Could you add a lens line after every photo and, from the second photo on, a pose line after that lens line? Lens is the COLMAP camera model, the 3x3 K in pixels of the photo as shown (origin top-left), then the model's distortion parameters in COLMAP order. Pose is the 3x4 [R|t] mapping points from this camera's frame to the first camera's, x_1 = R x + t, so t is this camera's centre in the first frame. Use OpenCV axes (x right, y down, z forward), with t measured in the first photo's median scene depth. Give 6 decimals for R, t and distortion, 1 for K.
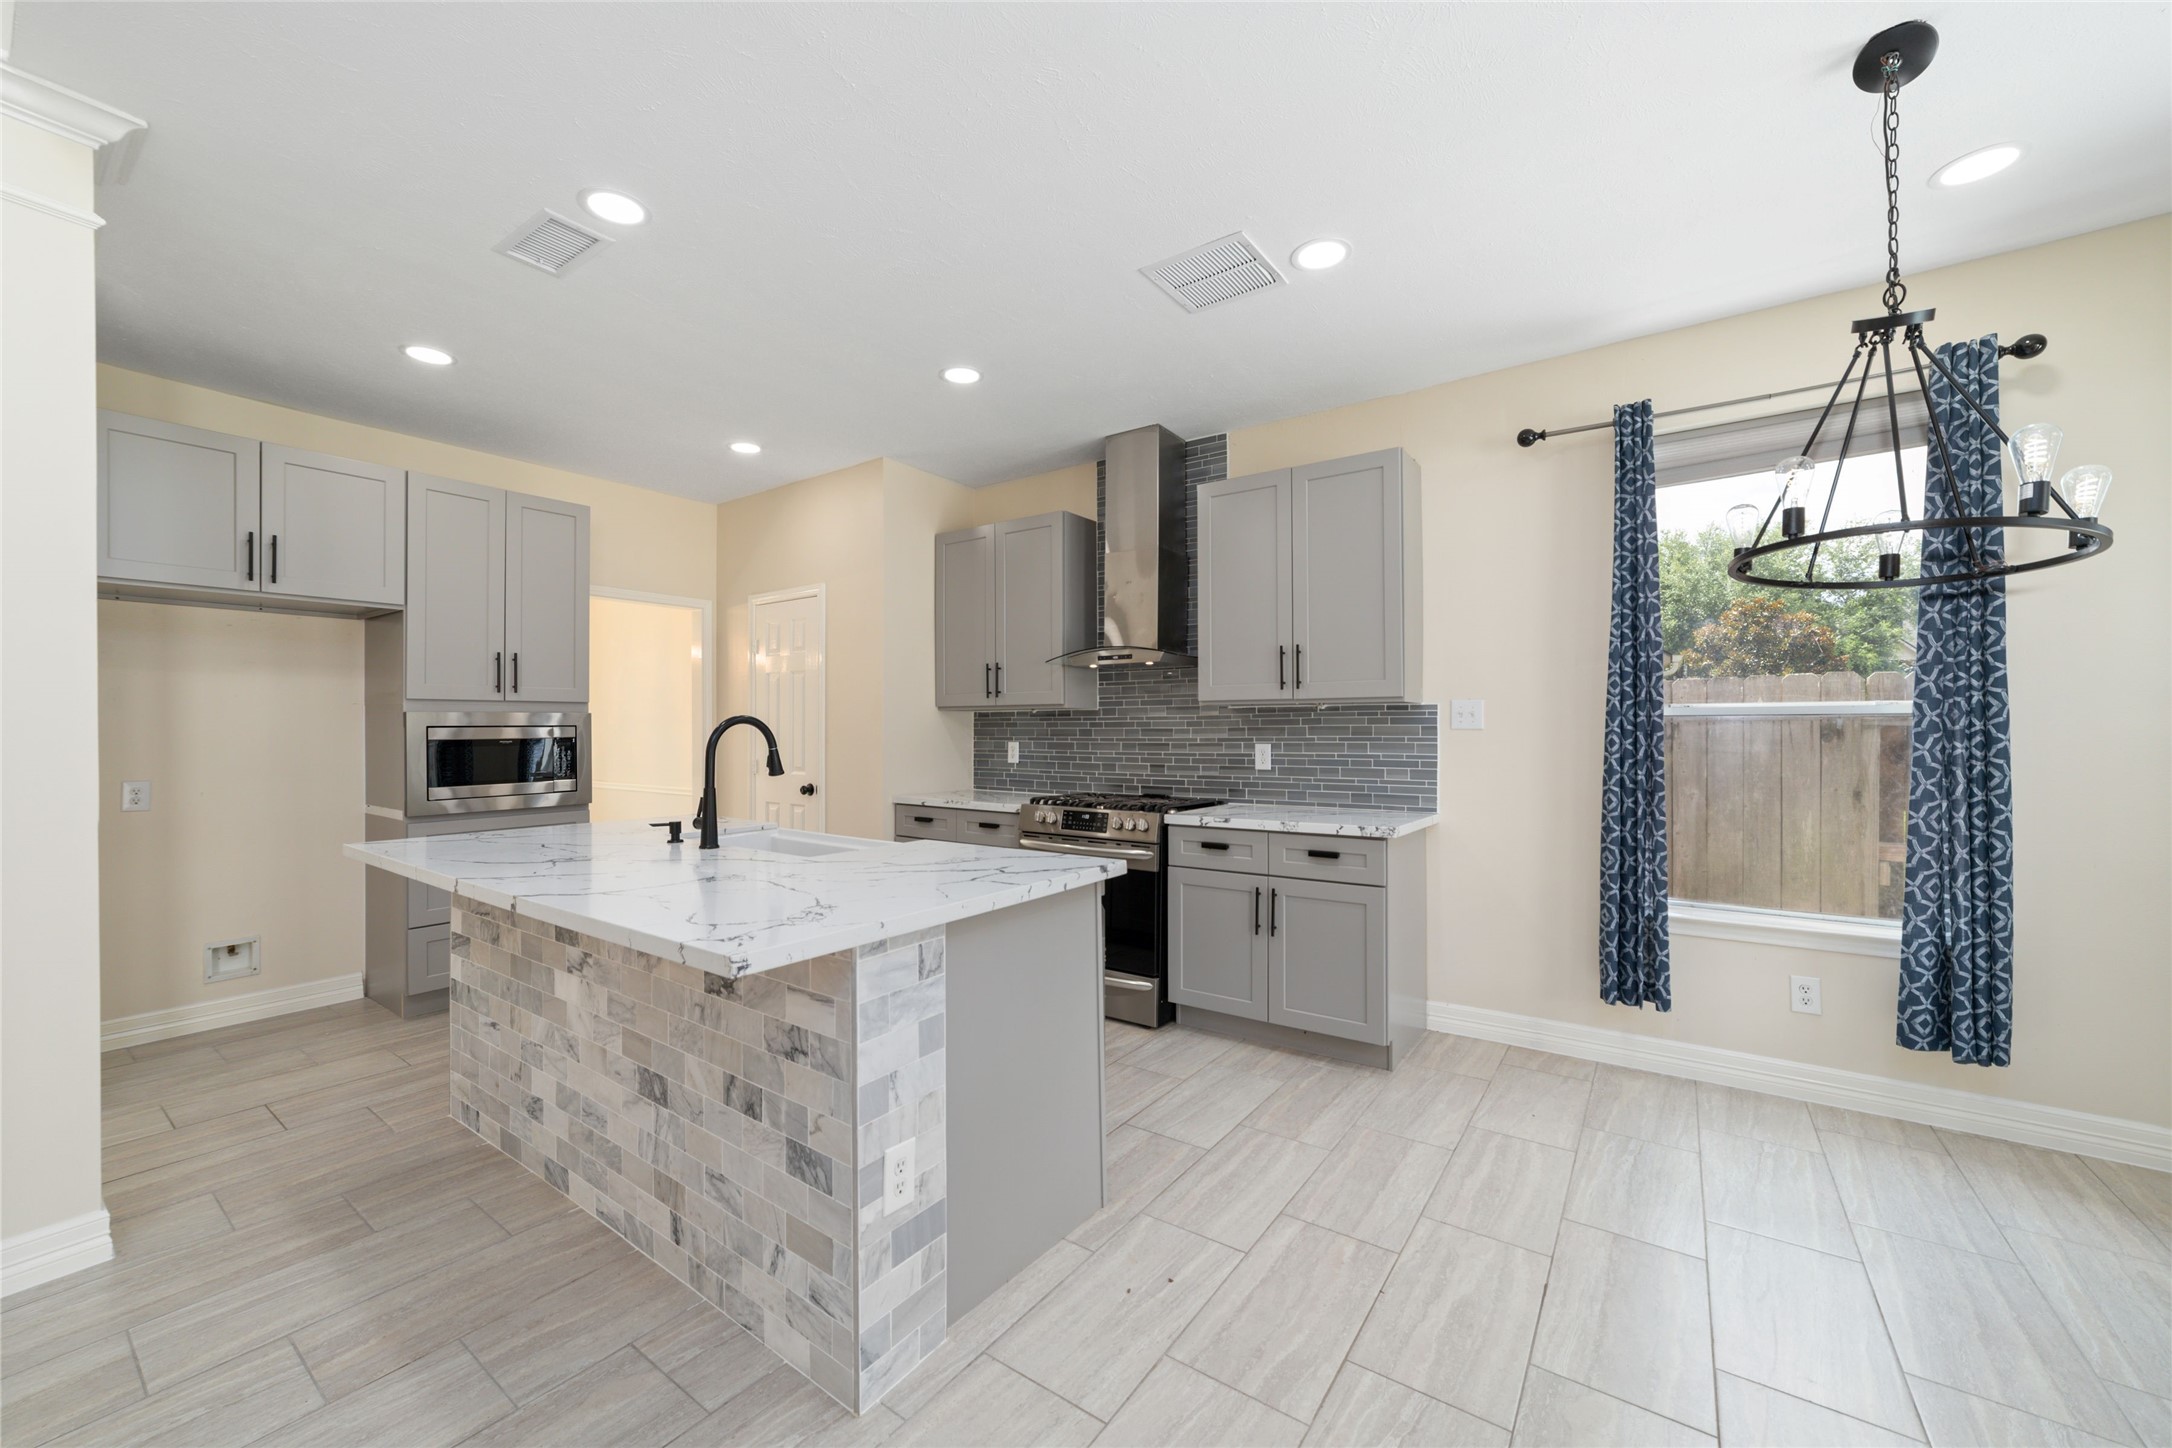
lens RADIAL K [[832.6, 0, 1078.3], [0, 832.6, 726.4], [0, 0, 1]] dist [-0.018228, 0.005858]
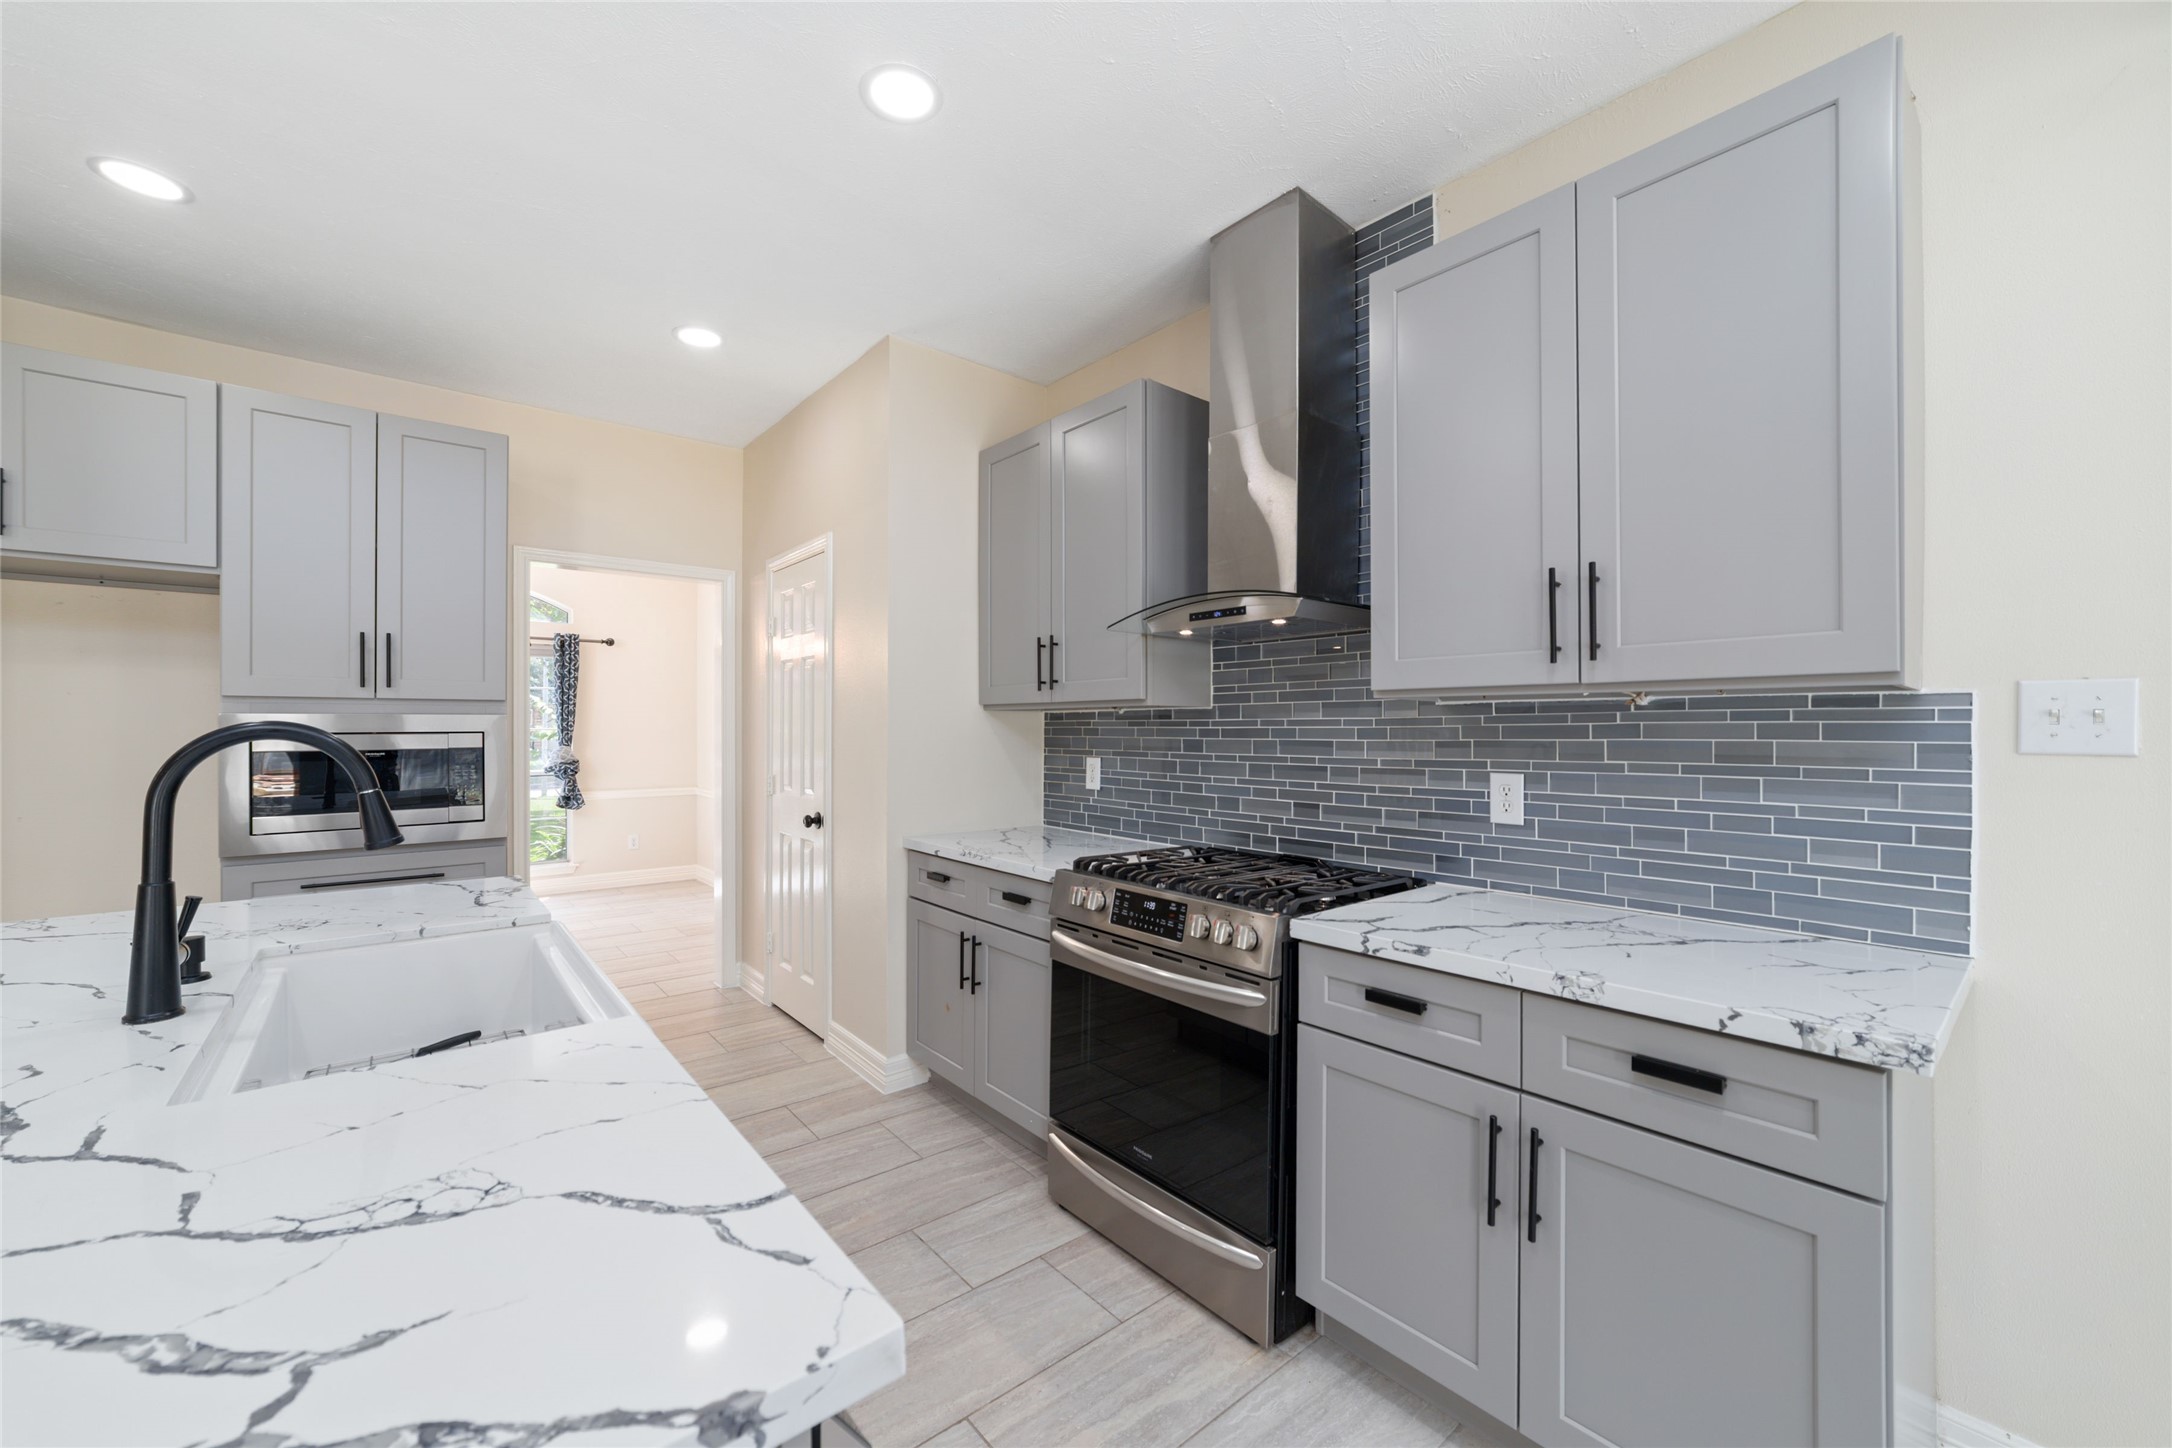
lens RADIAL K [[832.6, 0, 1078.1], [0, 832.6, 725.2], [0, 0, 1]] dist [-0.018228, 0.005858]
pose [[0.967436, 0.002168, -0.253107, 0.114891], [-0.002742, 0.999994, -0.001915, -0.008846], [0.253101, 0.002546, 0.967437, 0.529790]]
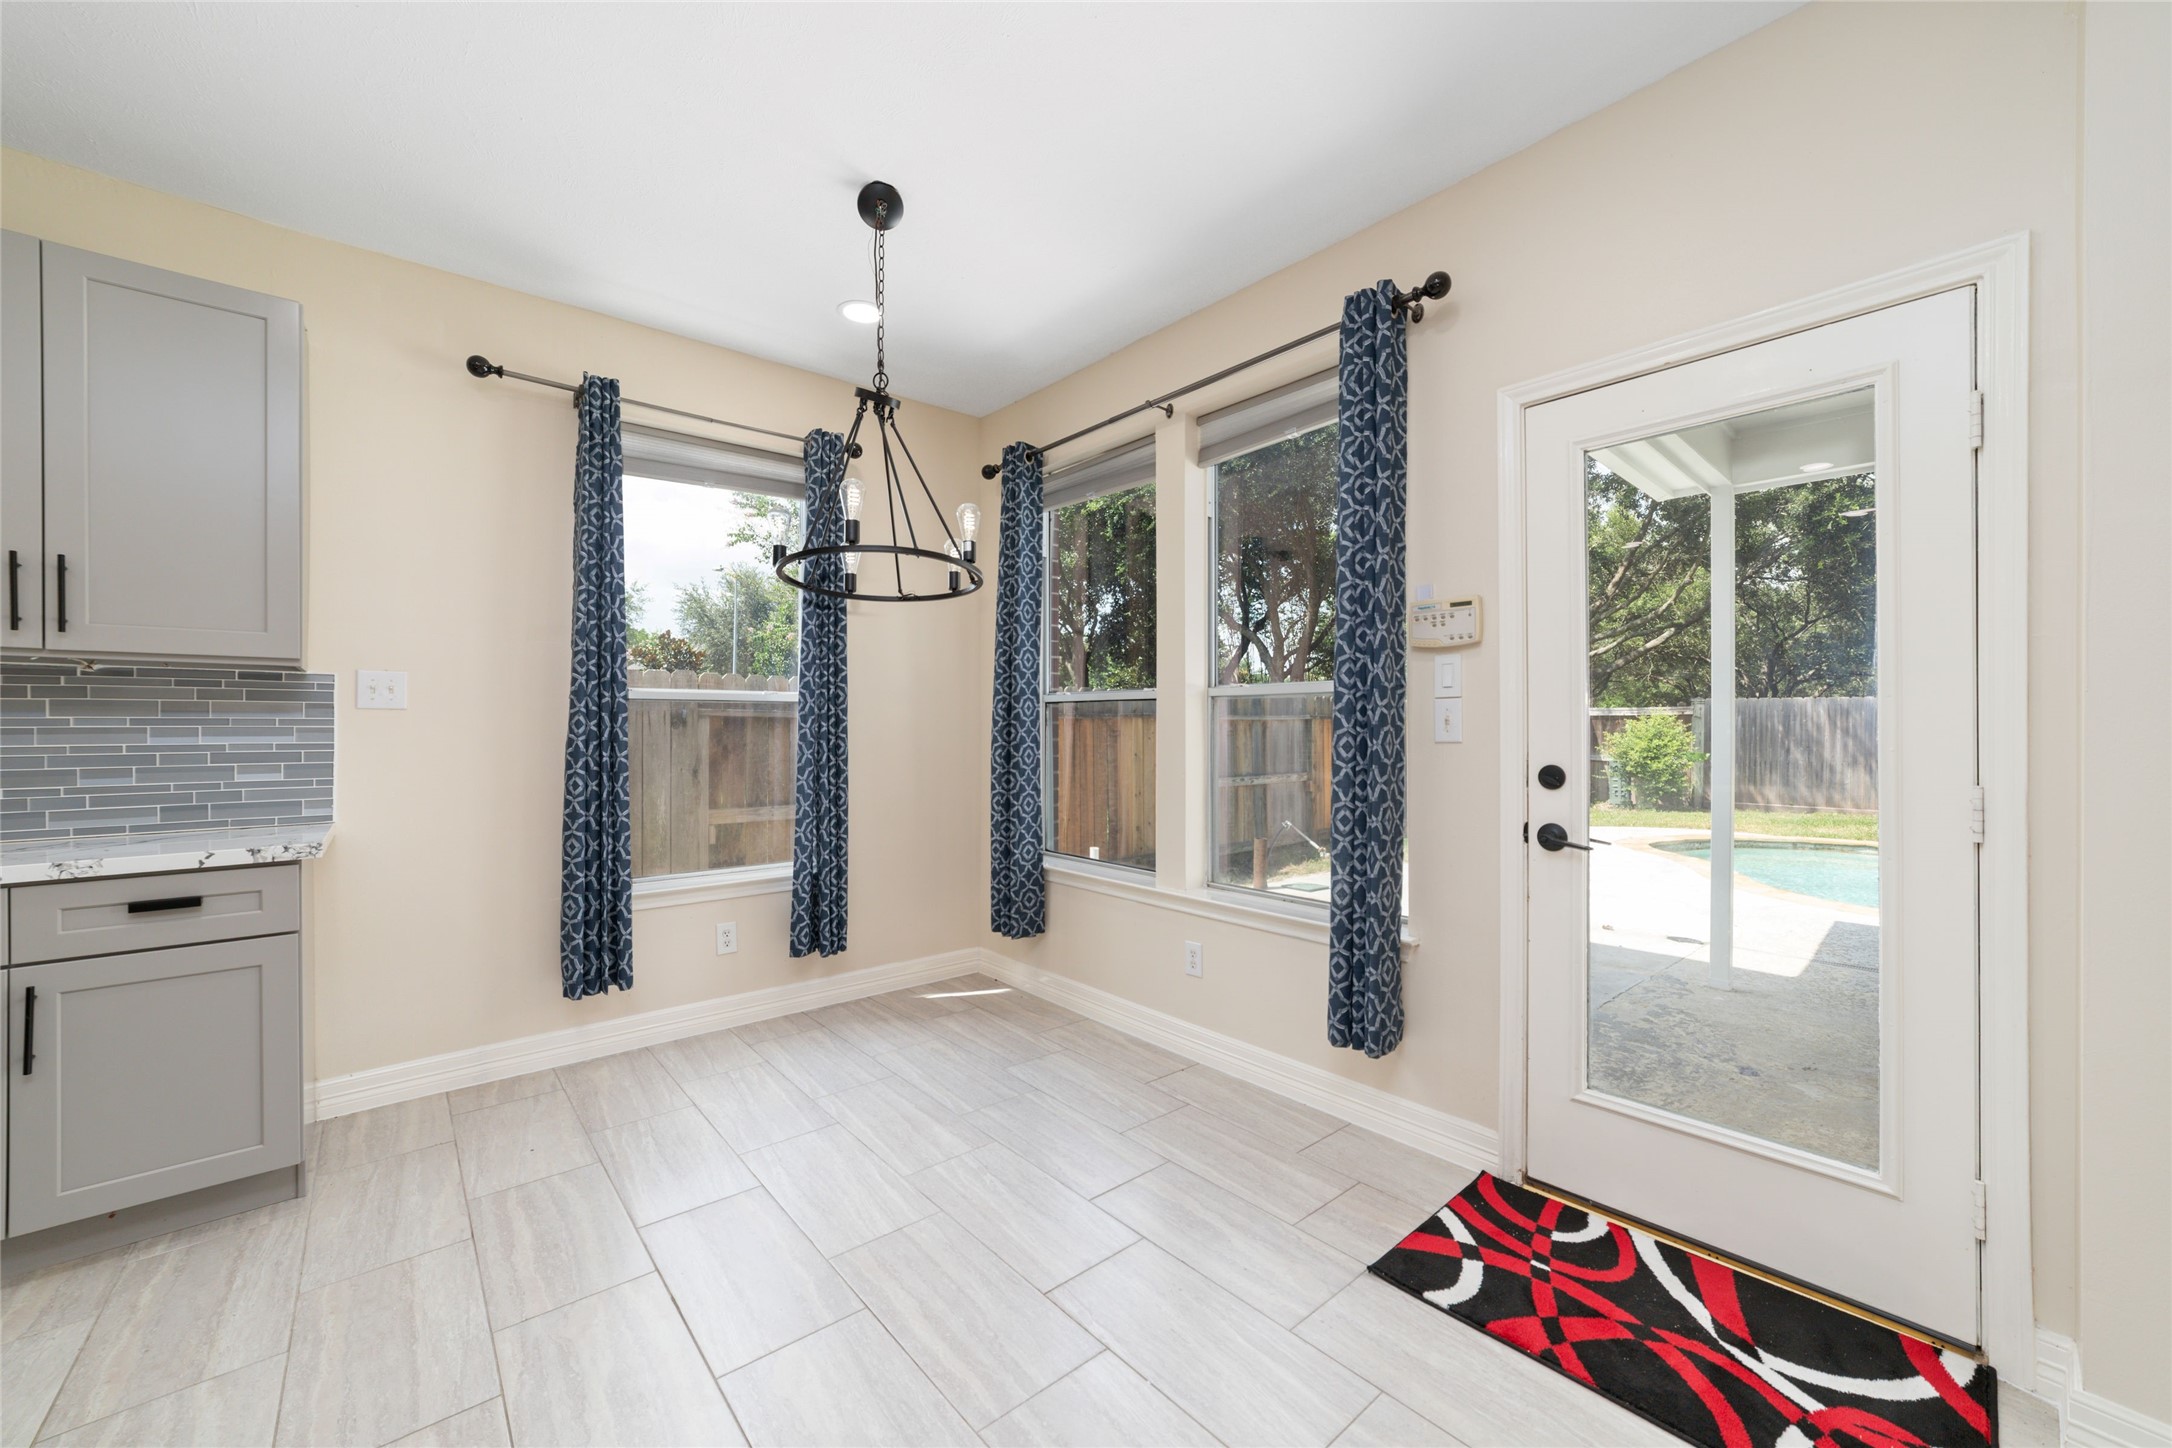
lens RADIAL K [[832.6, 0, 1085.8], [0, 832.6, 723.3], [0, 0, 1]] dist [-0.018228, 0.005858]
pose [[0.239497, 0.006698, 0.970874, -0.126818], [-0.001679, 0.999978, -0.006484, 0.022233], [-0.970896, -0.000077, 0.239503, 0.187891]]
